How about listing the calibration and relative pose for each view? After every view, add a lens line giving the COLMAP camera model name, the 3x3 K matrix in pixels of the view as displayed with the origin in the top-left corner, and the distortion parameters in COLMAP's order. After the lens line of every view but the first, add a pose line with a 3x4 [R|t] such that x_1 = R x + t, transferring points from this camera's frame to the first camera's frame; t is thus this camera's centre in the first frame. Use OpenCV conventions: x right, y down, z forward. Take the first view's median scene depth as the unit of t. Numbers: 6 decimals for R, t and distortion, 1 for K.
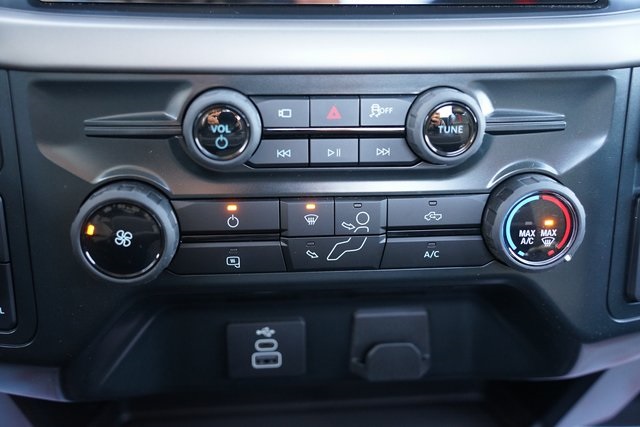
lens RADIAL K [[685.0, 0, 318.6], [0, 685.0, 209.0], [0, 0, 1]] dist [0.054366, 0.000000]
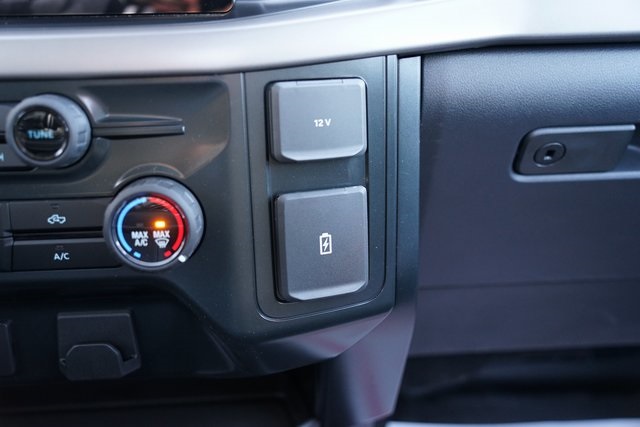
lens RADIAL K [[681.9, 0, 338.9], [0, 681.9, 196.0], [0, 0, 1]] dist [0.034967, 0.000000]
pose [[0.998845, -0.010092, -0.046967, 0.640626], [0.009130, 0.999745, -0.020664, 0.001046], [0.047163, 0.020211, 0.998683, -0.001397]]
